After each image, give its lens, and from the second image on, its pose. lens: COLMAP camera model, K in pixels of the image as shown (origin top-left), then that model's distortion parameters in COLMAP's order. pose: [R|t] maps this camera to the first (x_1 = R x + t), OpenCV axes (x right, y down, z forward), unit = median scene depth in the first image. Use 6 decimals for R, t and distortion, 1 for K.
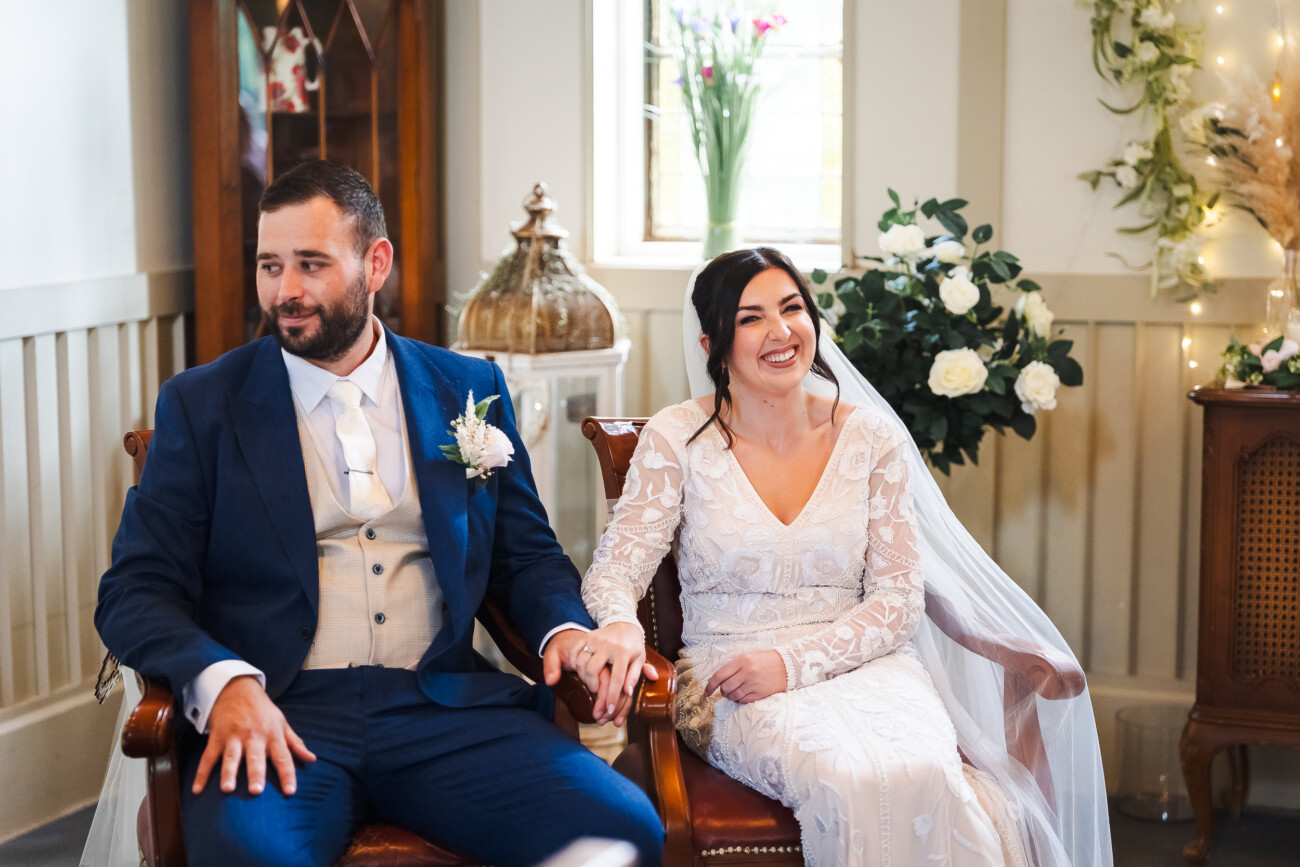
lens RADIAL K [[2584.1, 0, 650.8], [0, 2584.1, 432.4], [0, 0, 1]] dist [0.034466, 0.000000]
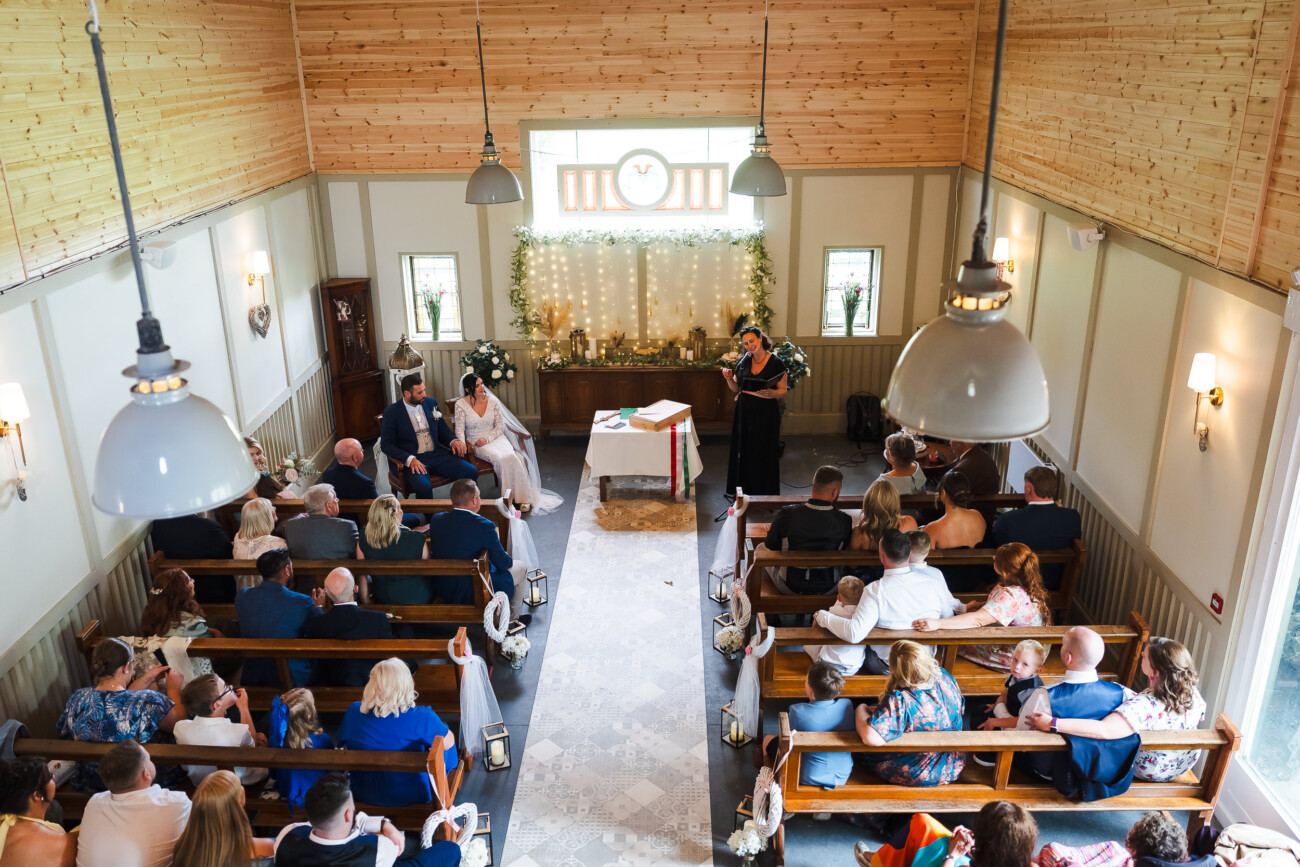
lens RADIAL K [[1052.2, 0, 650.2], [0, 1052.2, 432.9], [0, 0, 1]] dist [0.001755, 0.000048]
pose [[0.933017, -0.137118, 0.332682, -0.345993], [0.059506, 0.970616, 0.233162, -0.409508], [-0.354877, -0.197748, 0.913760, -1.230470]]
